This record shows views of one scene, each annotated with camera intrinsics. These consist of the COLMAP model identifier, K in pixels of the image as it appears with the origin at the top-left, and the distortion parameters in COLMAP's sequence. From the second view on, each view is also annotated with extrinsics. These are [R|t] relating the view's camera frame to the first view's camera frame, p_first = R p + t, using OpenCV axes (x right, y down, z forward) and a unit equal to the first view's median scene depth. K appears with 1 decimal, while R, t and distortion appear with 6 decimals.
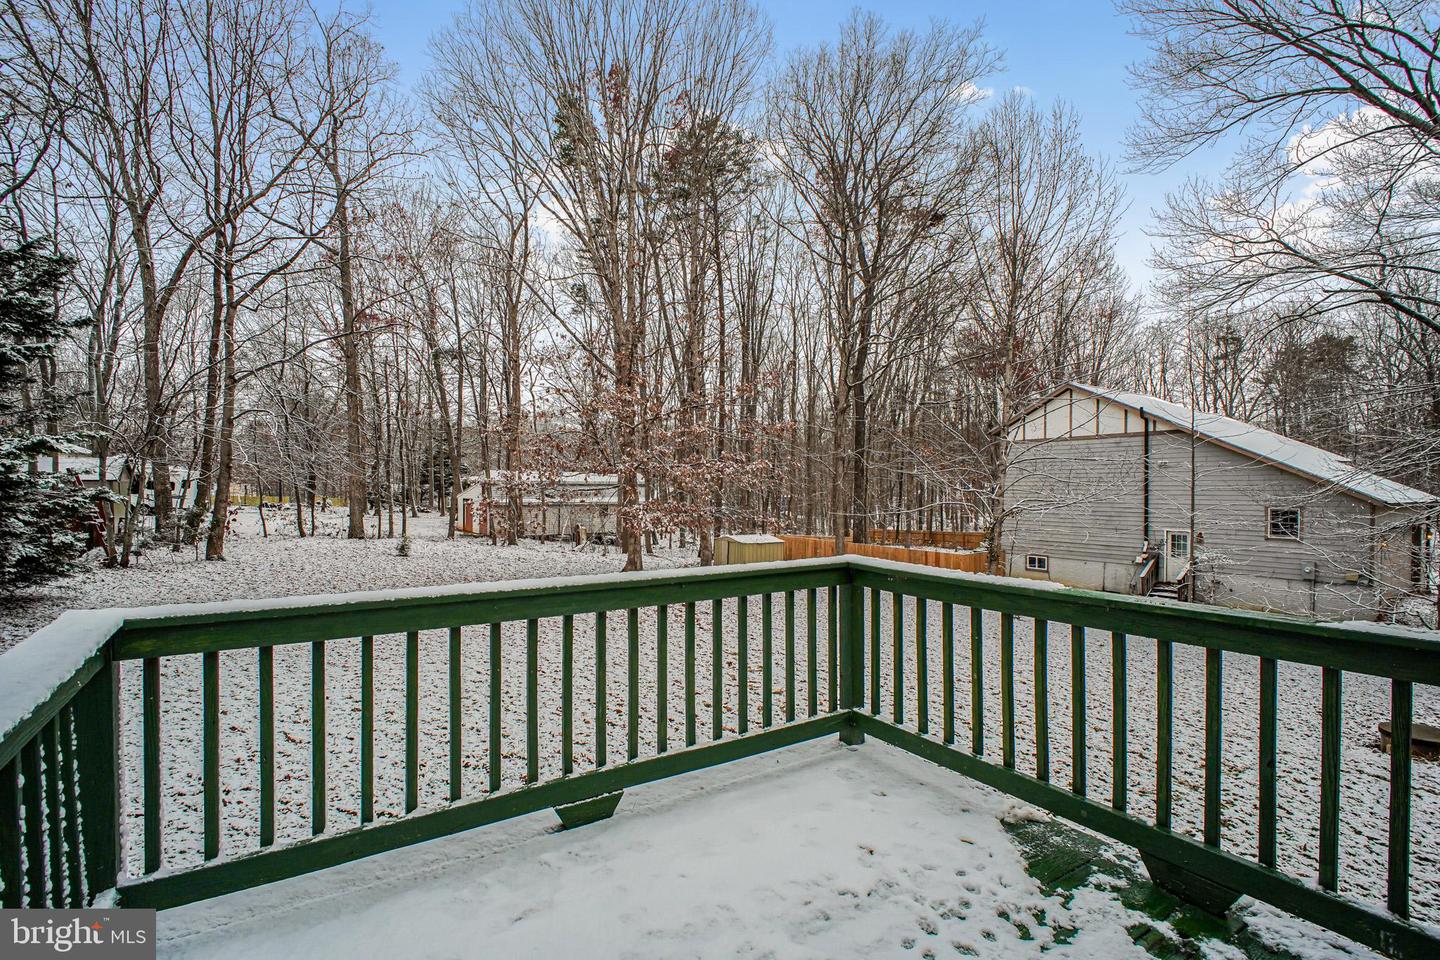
lens RADIAL K [[668.5, 0, 694.1], [0, 668.5, 489.8], [0, 0, 1]] dist [-0.004488, -0.004128]
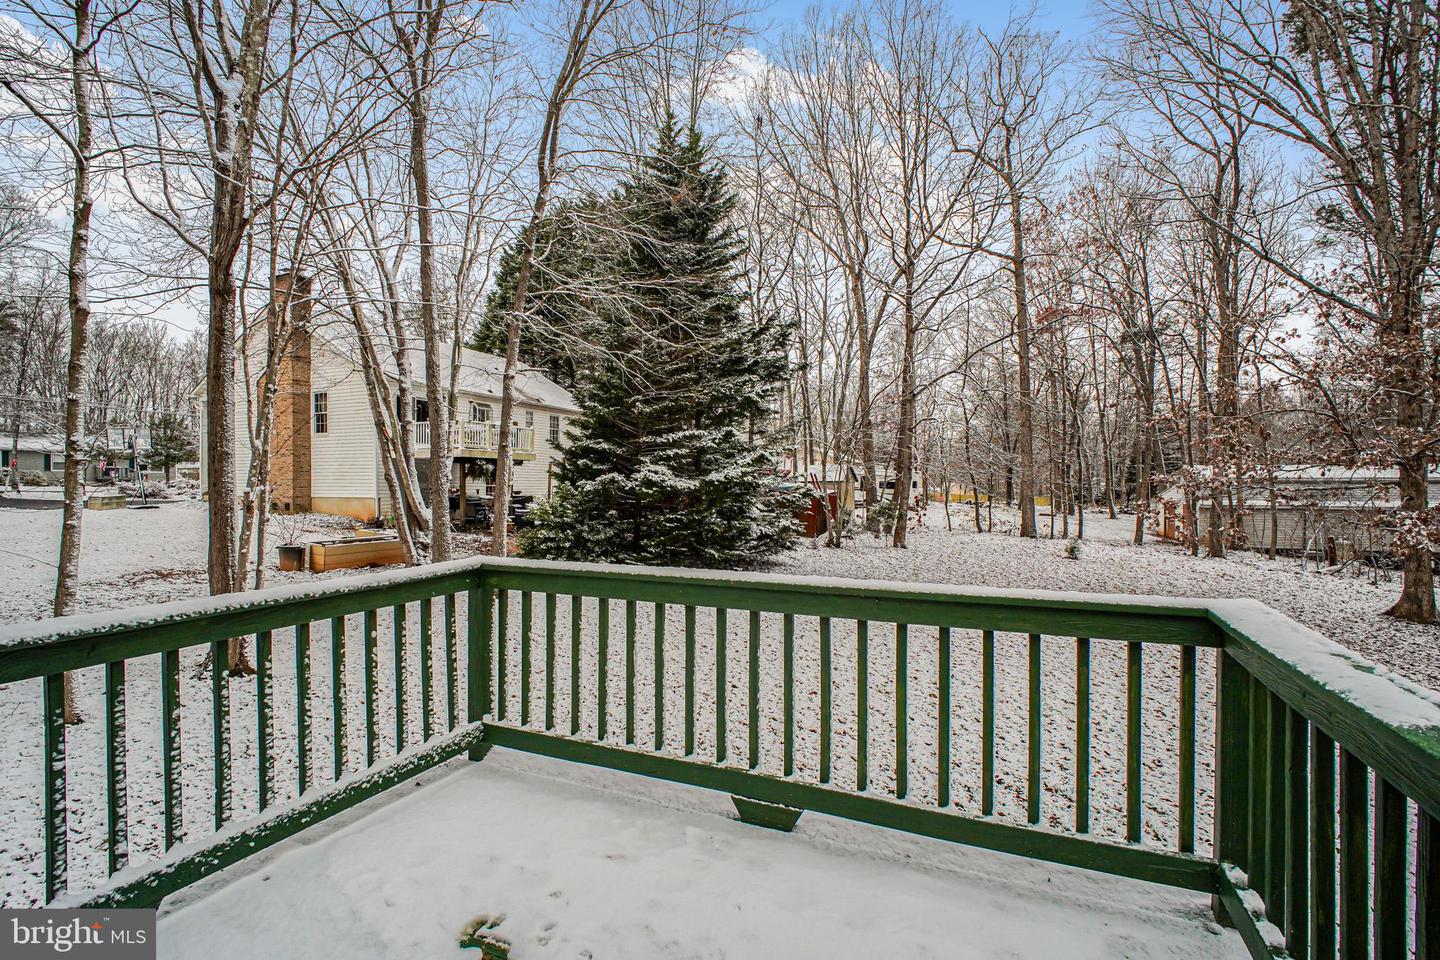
lens RADIAL K [[668.5, 0, 706.7], [0, 668.5, 487.0], [0, 0, 1]] dist [-0.004488, -0.004128]
pose [[0.537541, -0.001625, -0.843236, 0.115337], [-0.000927, 0.999996, -0.002518, 0.001118], [0.843237, 0.002135, 0.537537, 0.075231]]
